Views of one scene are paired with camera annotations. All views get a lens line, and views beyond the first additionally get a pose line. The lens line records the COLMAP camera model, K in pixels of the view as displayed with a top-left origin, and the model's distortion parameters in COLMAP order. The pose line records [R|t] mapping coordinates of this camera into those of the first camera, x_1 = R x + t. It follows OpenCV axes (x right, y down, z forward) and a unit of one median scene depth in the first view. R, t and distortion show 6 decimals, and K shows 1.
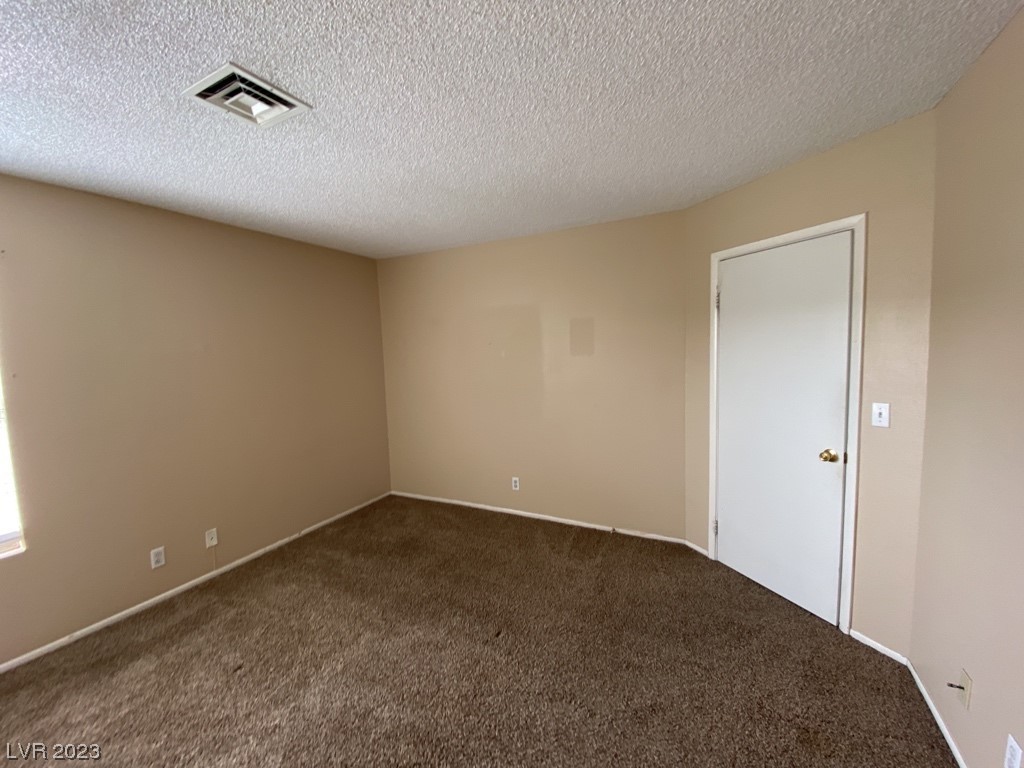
lens RADIAL K [[412.4, 0, 509.8], [0, 412.4, 381.4], [0, 0, 1]] dist [0.021200, -0.020875]
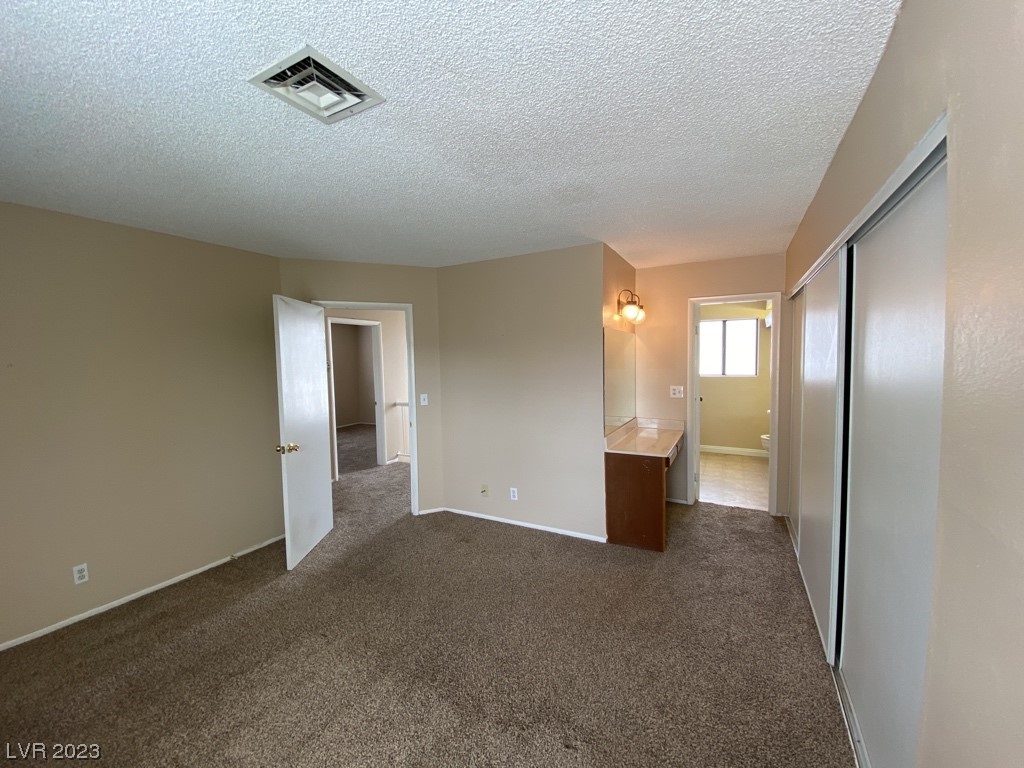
lens RADIAL K [[412.4, 0, 509.8], [0, 412.4, 381.4], [0, 0, 1]] dist [0.021200, -0.020875]
pose [[0.031833, -0.025878, 0.999158, -0.976607], [0.098411, 0.994888, 0.022632, -0.014496], [-0.994637, 0.097608, 0.034217, 0.390608]]
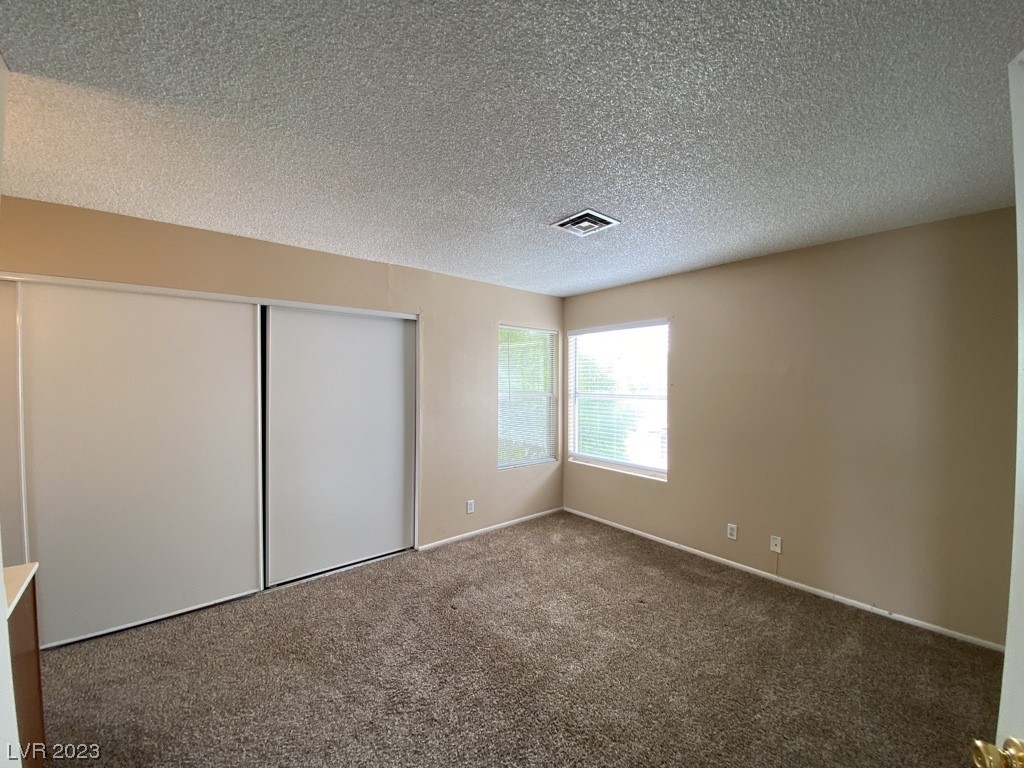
lens RADIAL K [[412.4, 0, 509.8], [0, 412.4, 381.4], [0, 0, 1]] dist [0.021200, -0.020875]
pose [[-0.400187, 0.037316, -0.915673, 0.658891], [-0.065580, 0.995443, 0.069228, -0.095555], [0.914084, 0.087754, -0.395916, 0.916949]]
